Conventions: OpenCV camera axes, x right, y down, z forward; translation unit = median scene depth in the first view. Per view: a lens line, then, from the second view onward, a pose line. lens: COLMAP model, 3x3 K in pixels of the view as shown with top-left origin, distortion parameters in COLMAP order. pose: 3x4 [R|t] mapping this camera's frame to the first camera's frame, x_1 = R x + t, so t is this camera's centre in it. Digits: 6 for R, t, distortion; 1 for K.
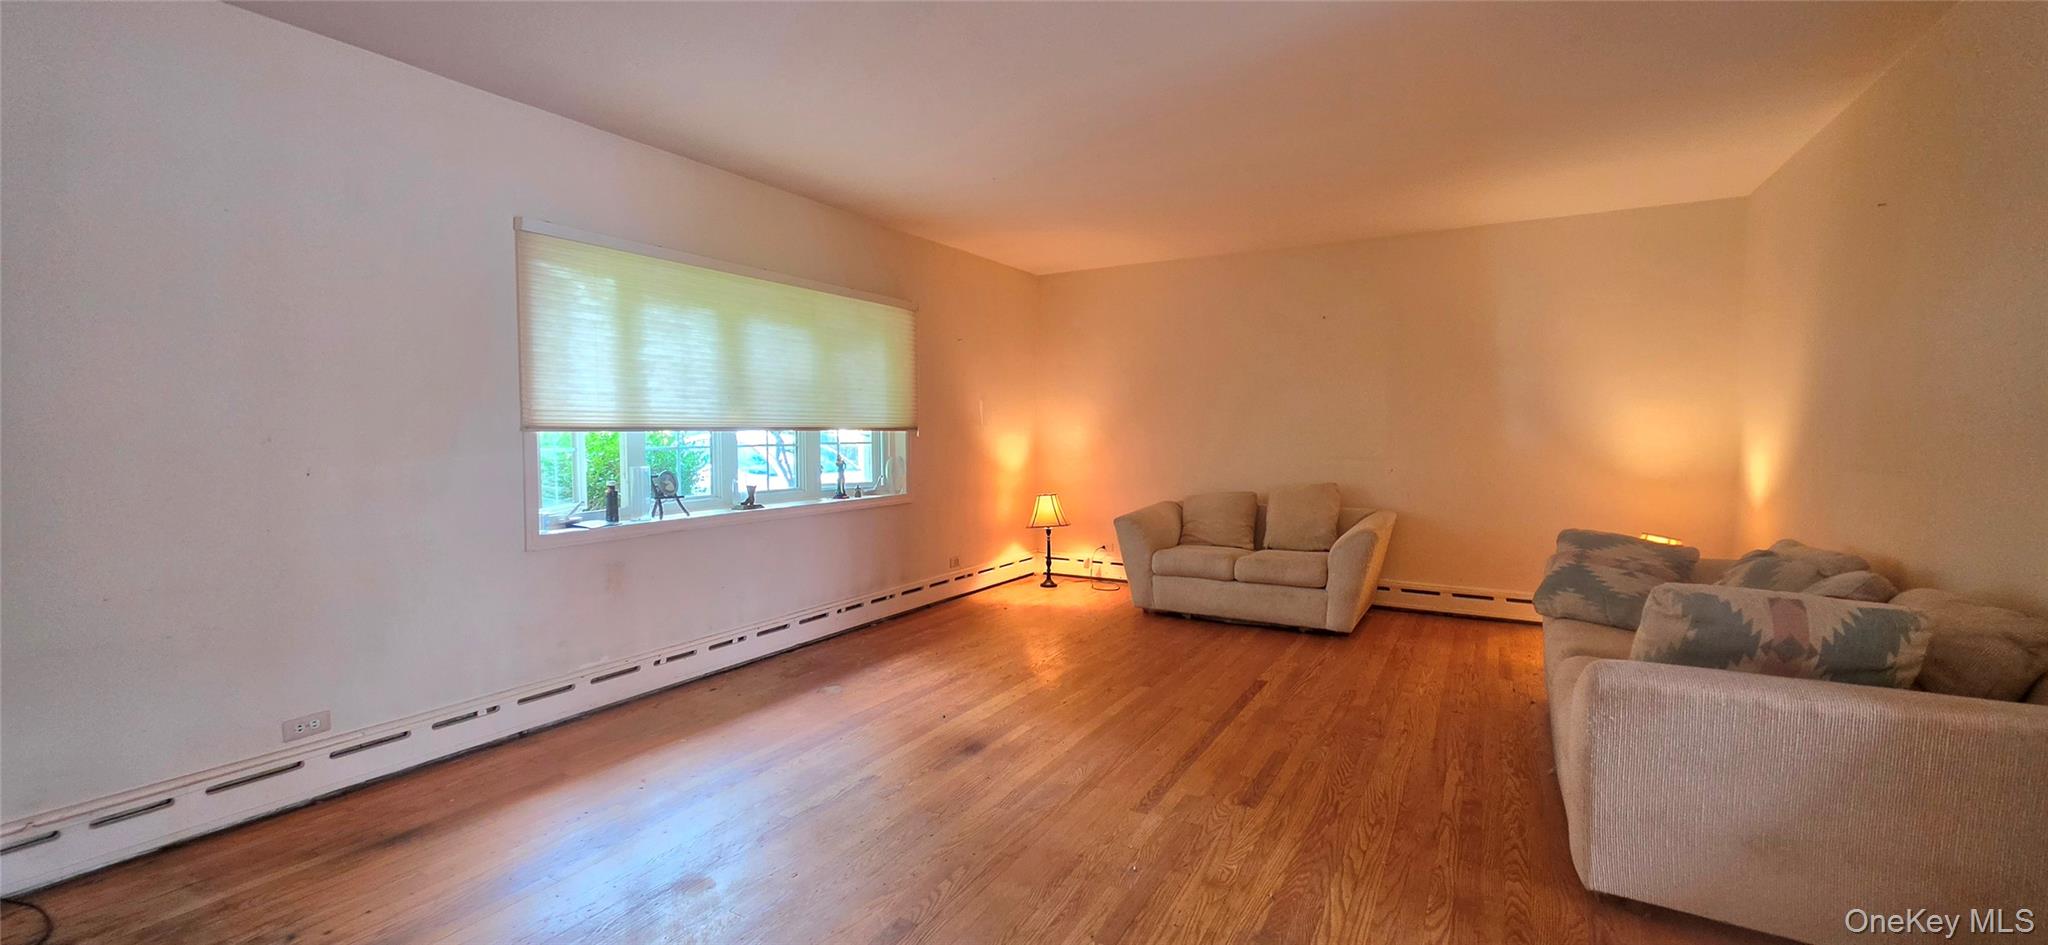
lens RADIAL K [[818.9, 0, 1021.9], [0, 818.9, 461.1], [0, 0, 1]] dist [-0.000628, -0.000695]
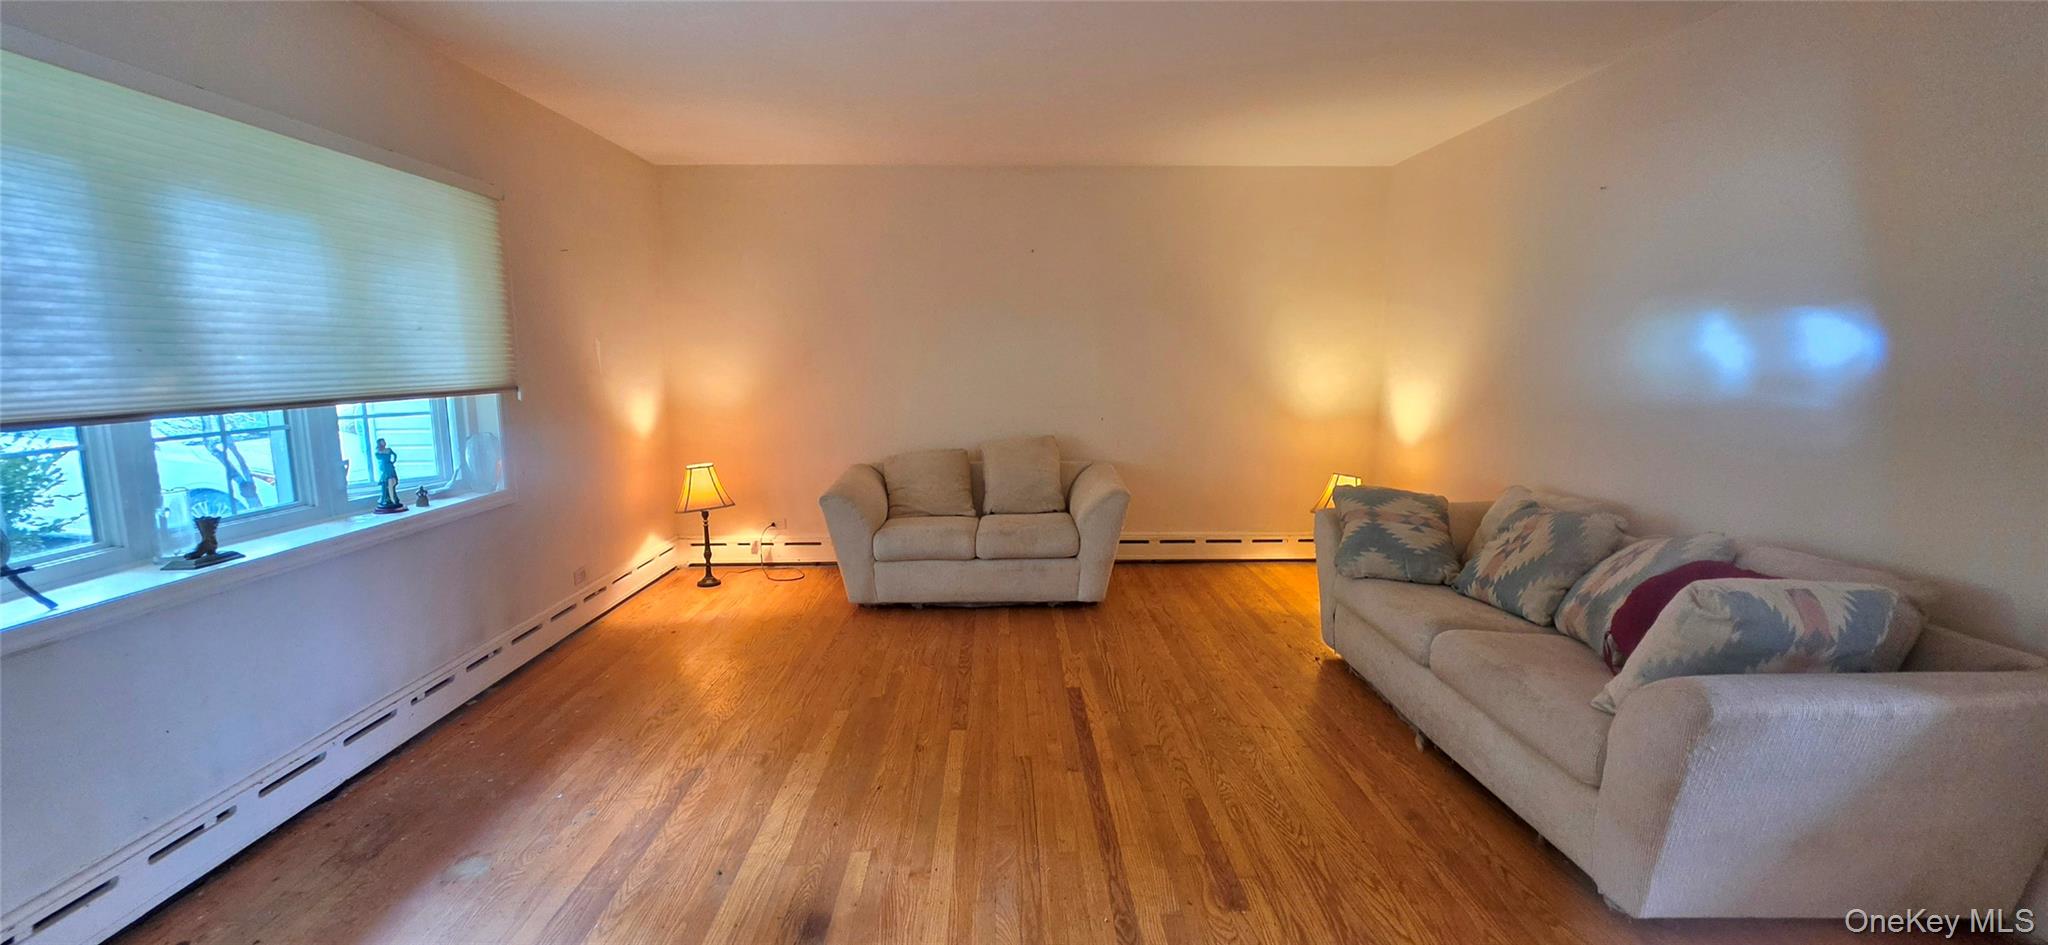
lens RADIAL K [[818.9, 0, 1021.9], [0, 818.9, 461.1], [0, 0, 1]] dist [-0.000628, -0.000695]
pose [[0.848031, -0.071935, 0.525042, -0.154019], [0.022419, 0.994727, 0.100074, -0.043964], [-0.529472, -0.073095, 0.845172, 0.279353]]
